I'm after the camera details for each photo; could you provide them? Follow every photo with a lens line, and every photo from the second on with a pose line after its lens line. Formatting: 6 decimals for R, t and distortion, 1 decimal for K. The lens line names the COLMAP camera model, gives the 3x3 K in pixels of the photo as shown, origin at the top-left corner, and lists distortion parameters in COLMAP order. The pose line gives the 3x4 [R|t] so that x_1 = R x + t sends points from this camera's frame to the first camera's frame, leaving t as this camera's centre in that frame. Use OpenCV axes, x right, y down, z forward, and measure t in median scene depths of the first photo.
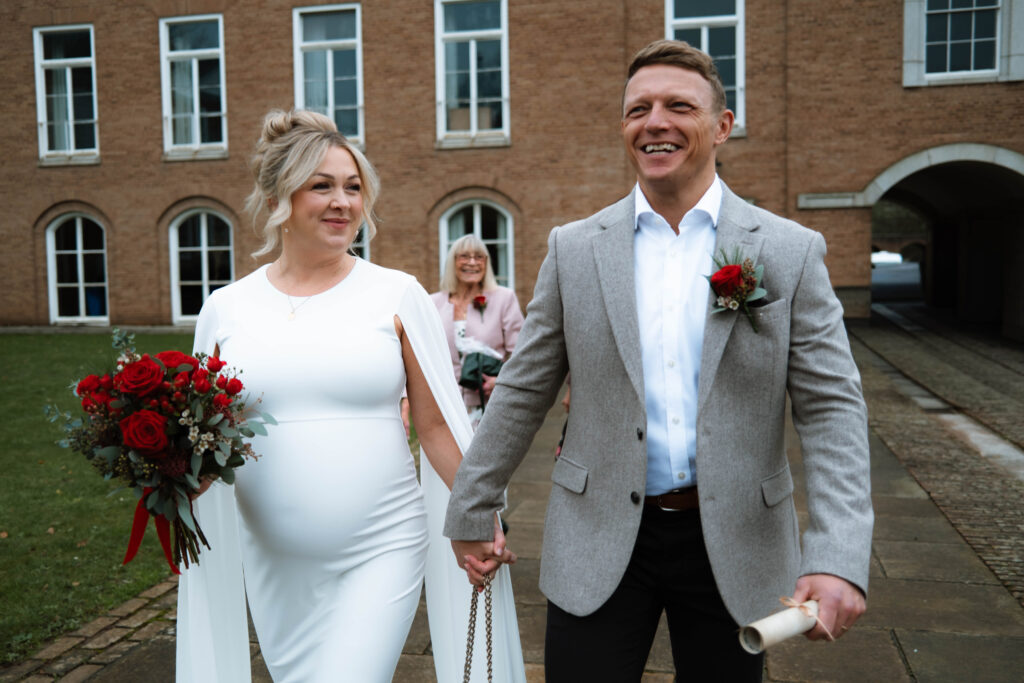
lens RADIAL K [[733.3, 0, 512.0], [0, 733.3, 341.5], [0, 0, 1]] dist [-0.002548, 0.003852]
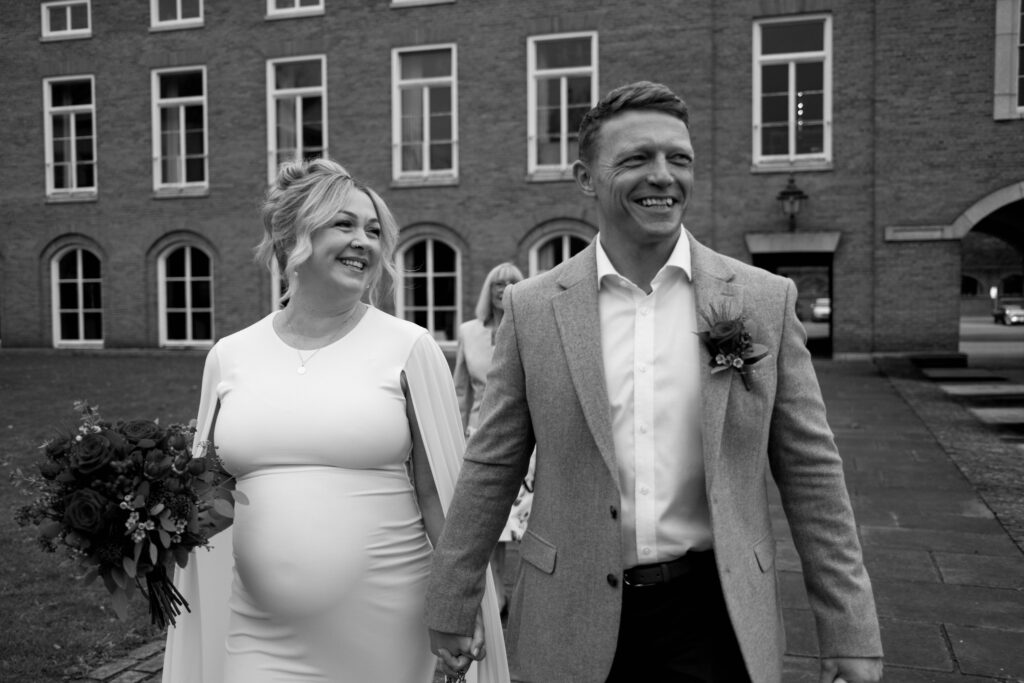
lens RADIAL K [[1030.7, 0, 512.0], [0, 1030.7, 341.5], [0, 0, 1]] dist [-0.008347, 0.019622]
pose [[0.997586, 0.011206, -0.068526, -0.022693], [-0.014713, 0.998596, -0.050881, 0.035715], [0.067860, 0.051767, 0.996351, -0.433659]]
